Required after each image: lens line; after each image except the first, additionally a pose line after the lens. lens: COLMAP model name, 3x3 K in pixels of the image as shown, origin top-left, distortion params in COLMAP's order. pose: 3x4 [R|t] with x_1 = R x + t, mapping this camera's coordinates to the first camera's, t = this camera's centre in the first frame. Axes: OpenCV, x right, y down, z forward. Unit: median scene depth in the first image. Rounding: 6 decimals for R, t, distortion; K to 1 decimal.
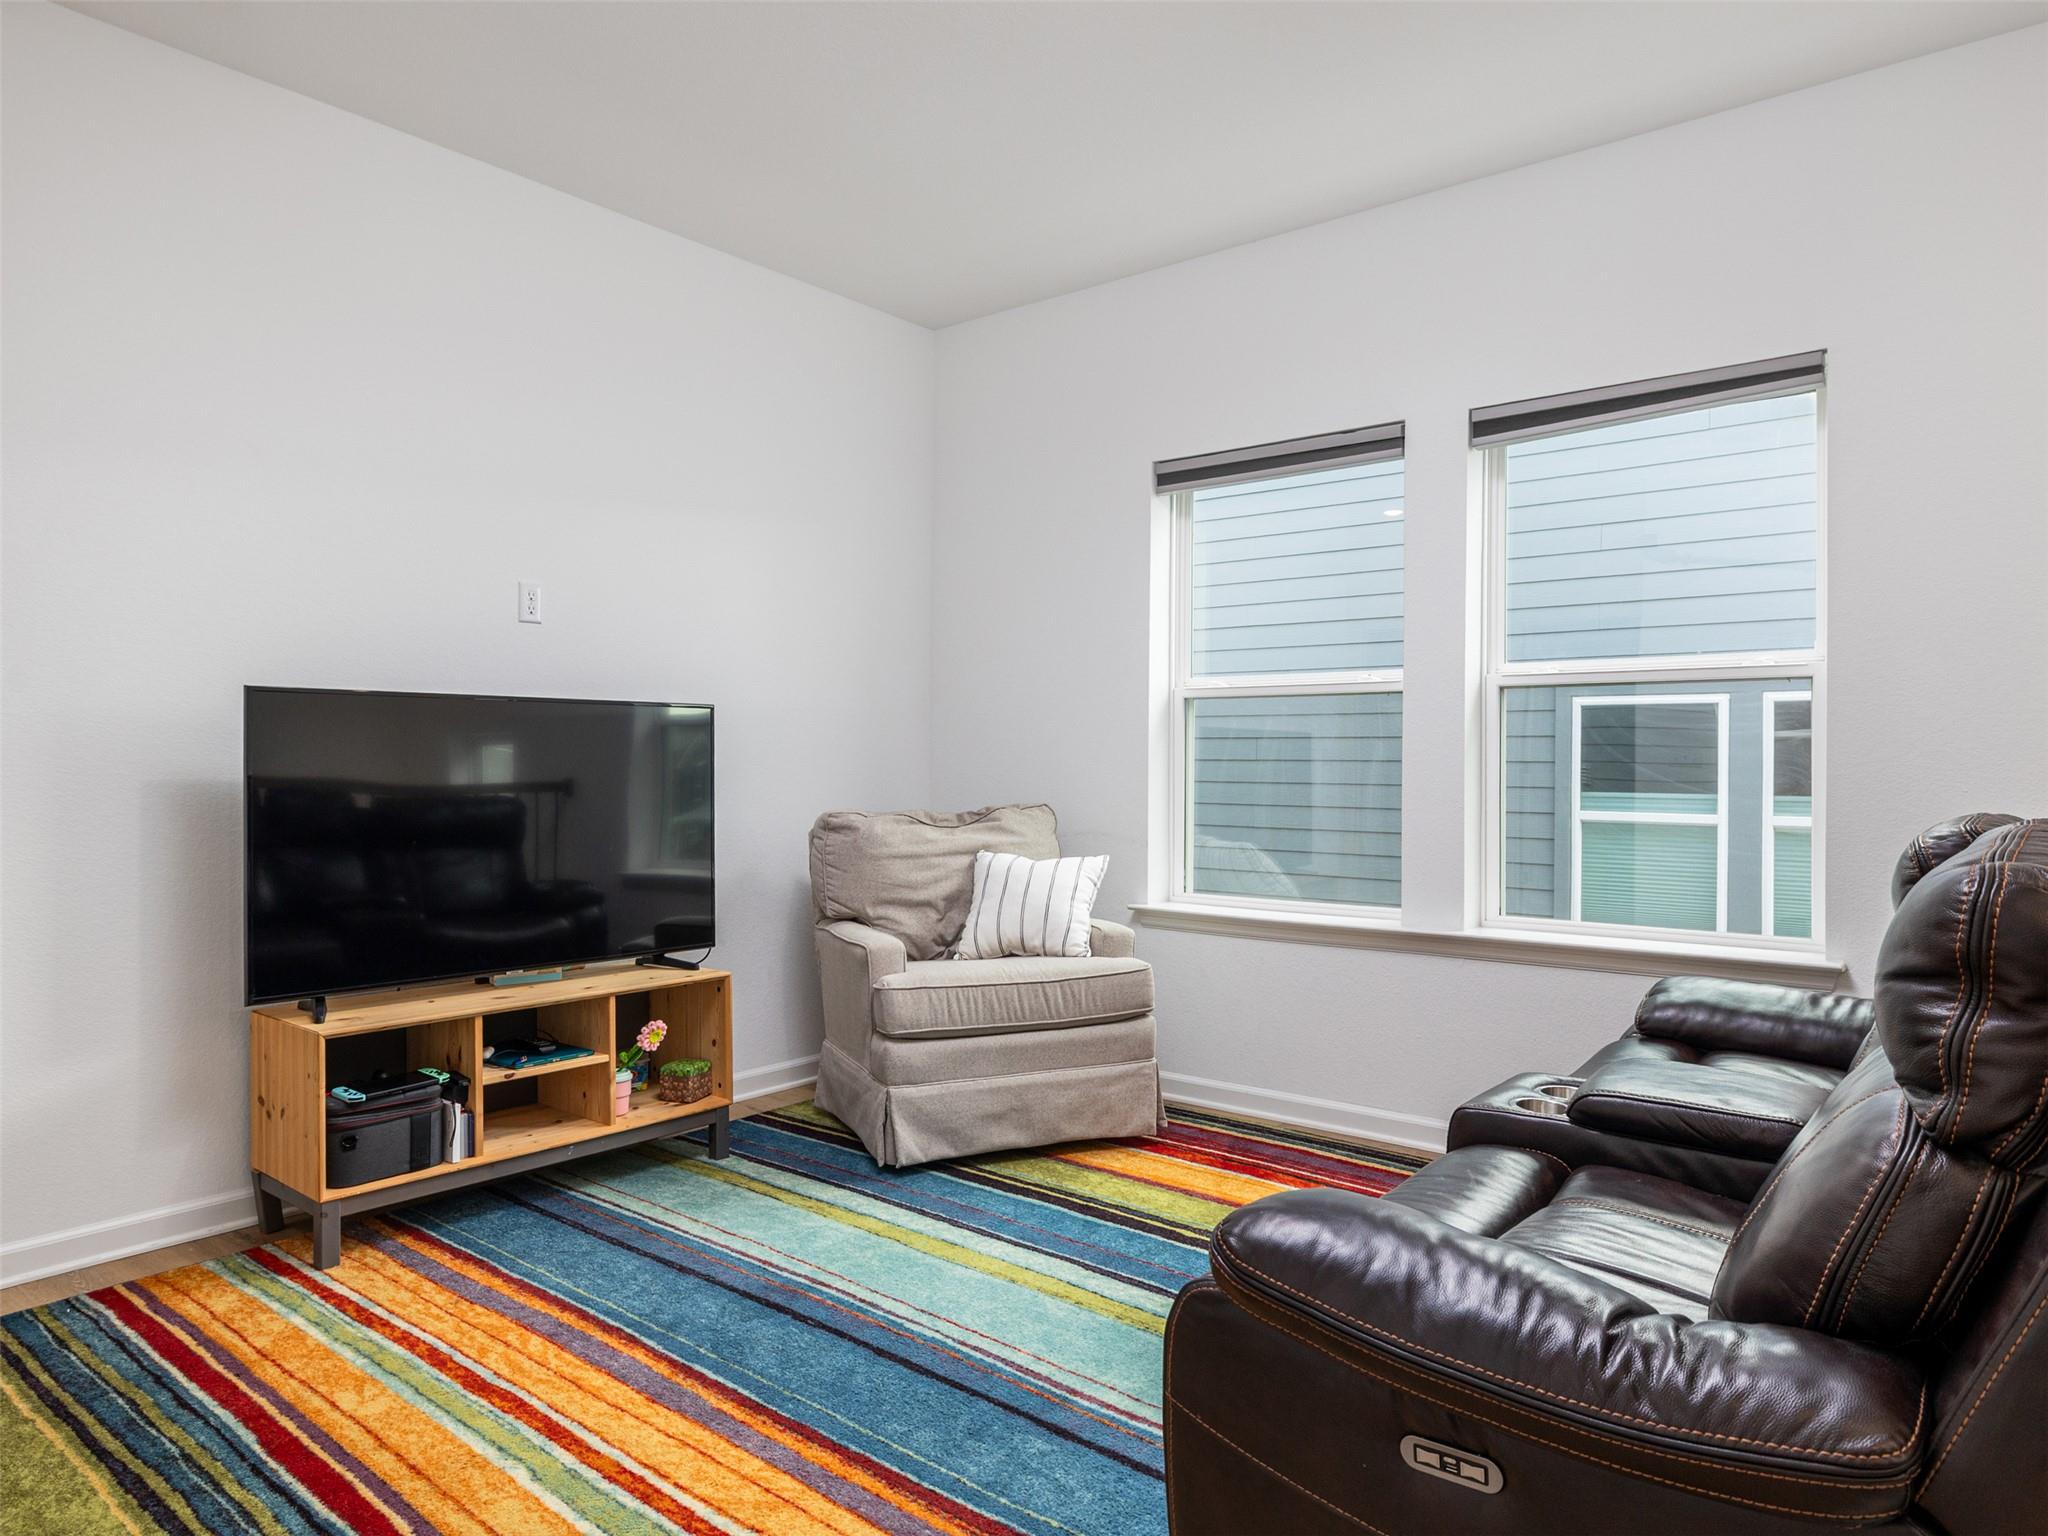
lens RADIAL K [[1285.5, 0, 1026.5], [0, 1285.5, 774.3], [0, 0, 1]] dist [-0.003279, 0.000105]
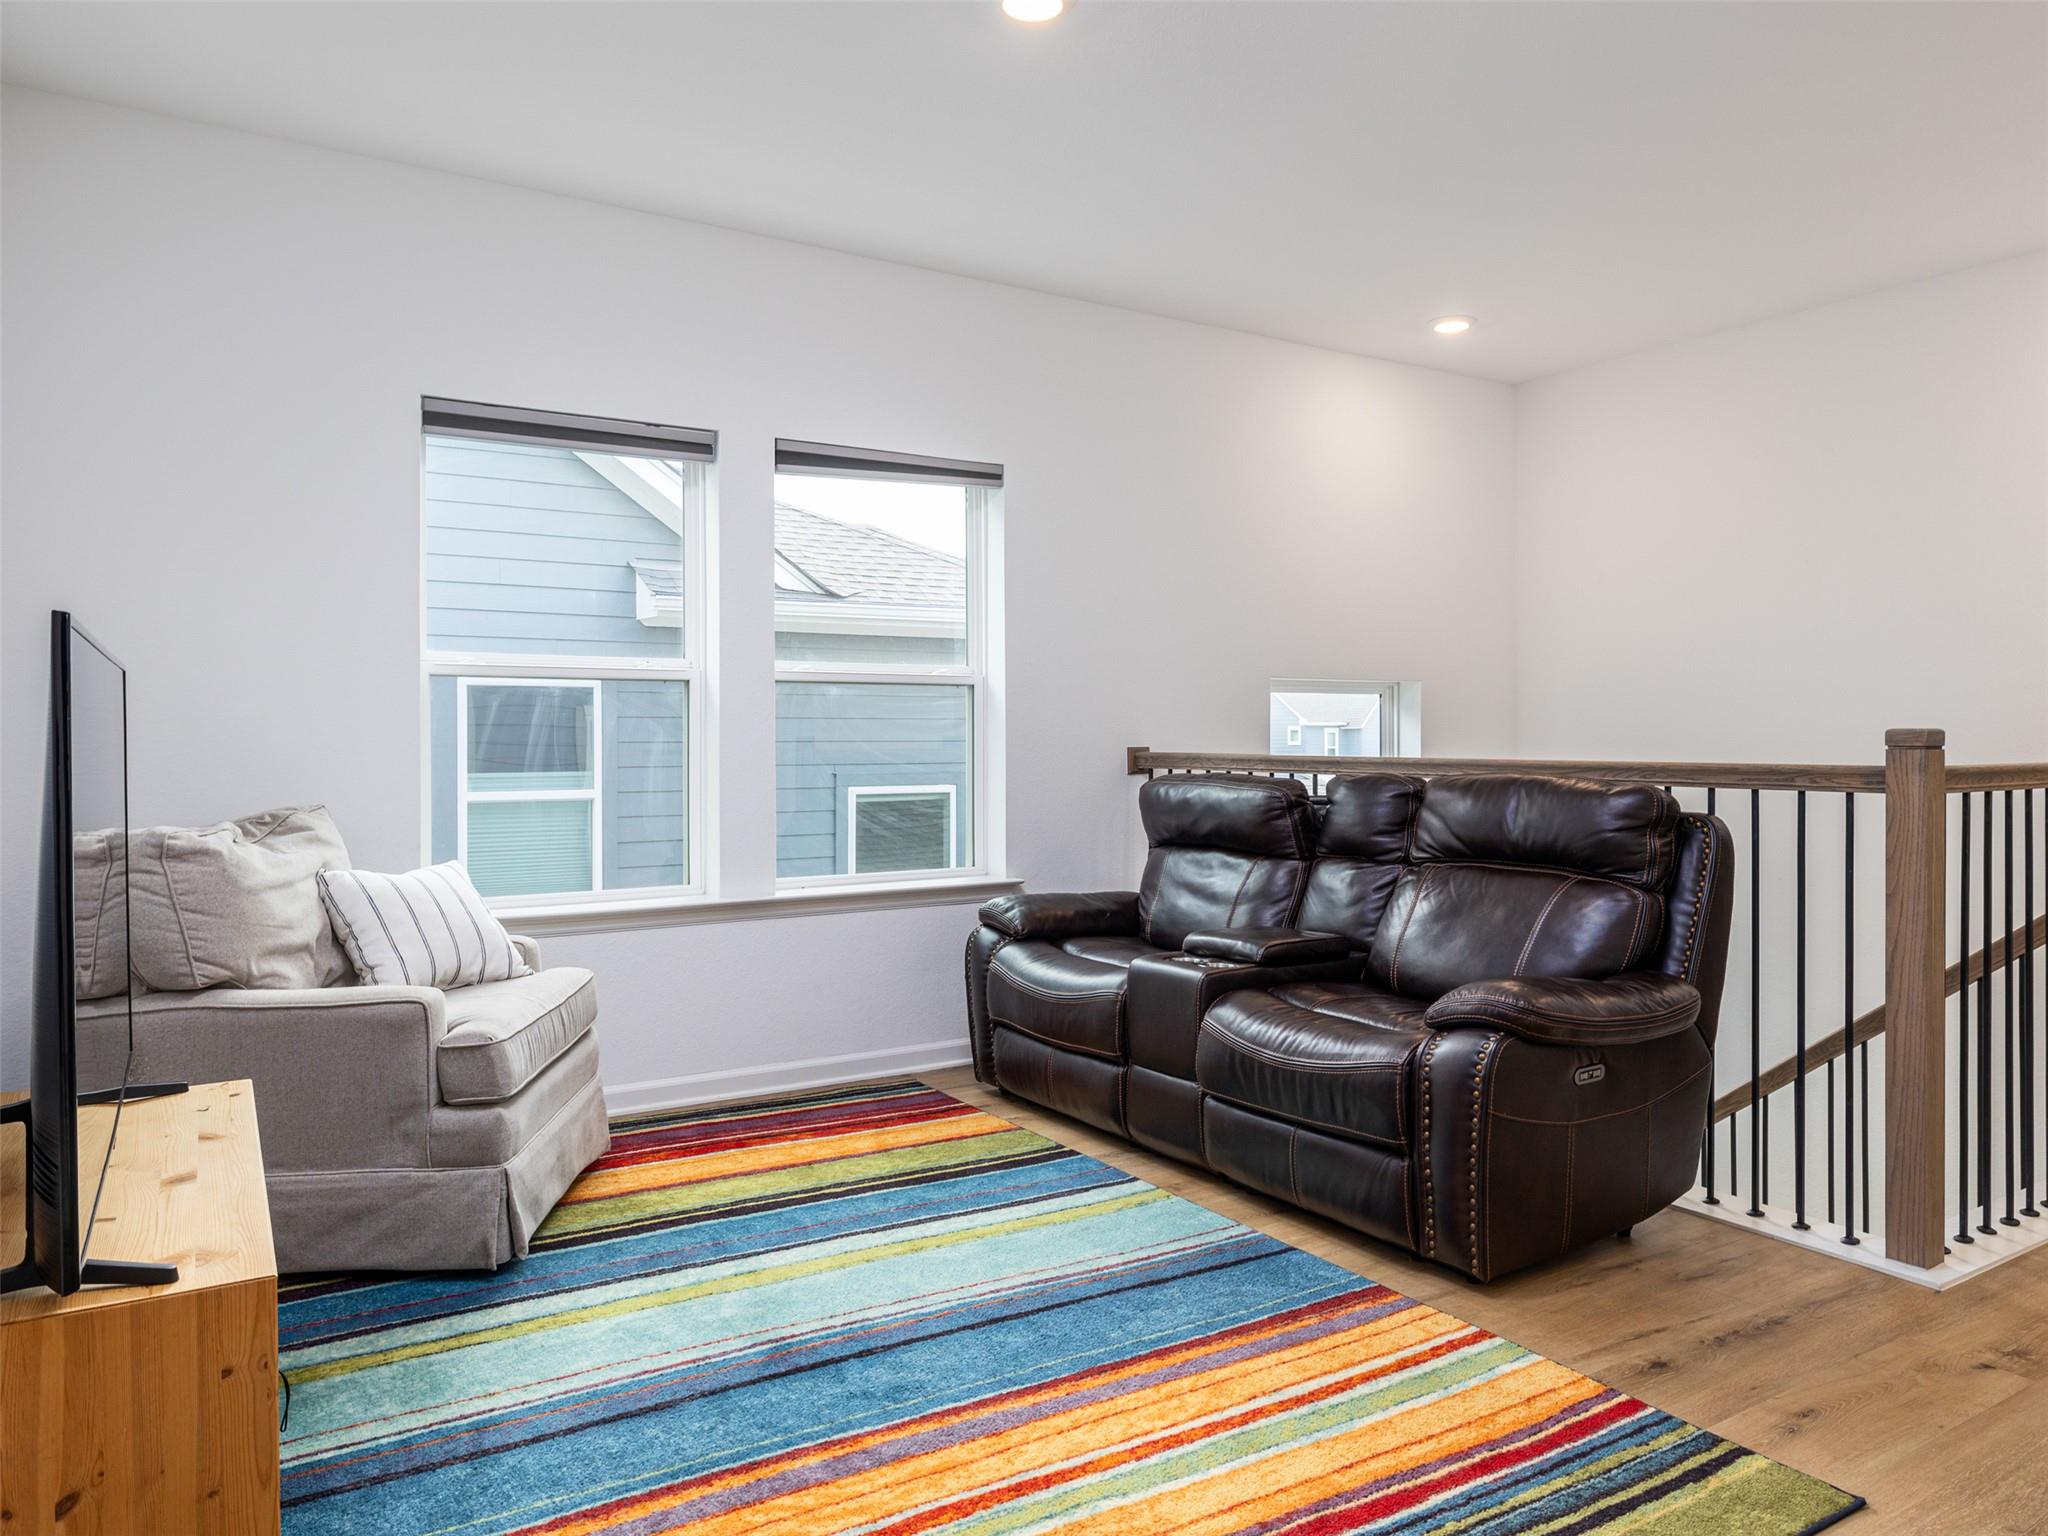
lens RADIAL K [[1376.3, 0, 1026.8], [0, 1376.3, 753.4], [0, 0, 1]] dist [-0.007175, 0.000556]
pose [[0.330505, -0.014997, 0.943685, -0.815948], [0.013354, 0.999848, 0.011212, -0.015486], [-0.943710, 0.008897, 0.330655, 0.425479]]
